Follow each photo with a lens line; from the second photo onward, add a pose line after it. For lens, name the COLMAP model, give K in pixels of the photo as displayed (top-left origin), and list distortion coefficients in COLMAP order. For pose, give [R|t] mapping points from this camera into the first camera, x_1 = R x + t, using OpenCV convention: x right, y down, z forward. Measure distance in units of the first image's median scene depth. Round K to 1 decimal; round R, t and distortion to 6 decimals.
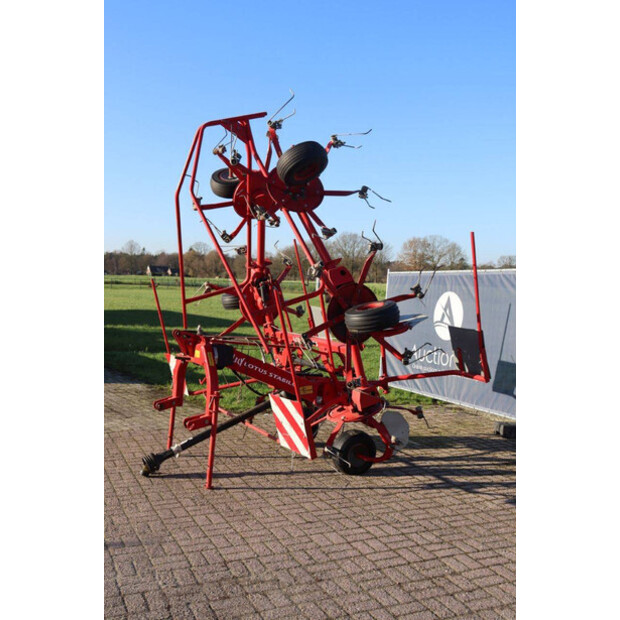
lens RADIAL K [[812.8, 0, 310.0], [0, 812.8, 310.0], [0, 0, 1]] dist [0.151634, 0.004466]
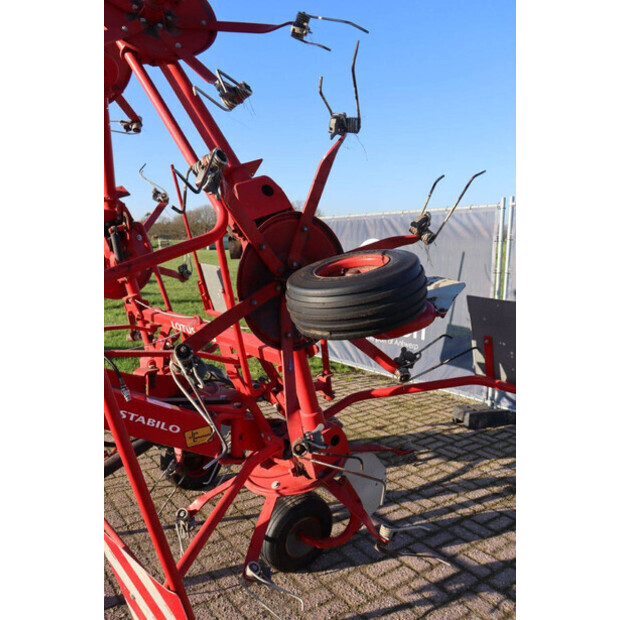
lens RADIAL K [[590.2, 0, 310.0], [0, 590.2, 310.0], [0, 0, 1]] dist [-0.094415, 0.005232]
pose [[0.983343, -0.050192, 0.174693, 0.003649], [0.035107, 0.995467, 0.088396, -0.008021], [-0.178338, -0.080791, 0.980647, 0.647225]]
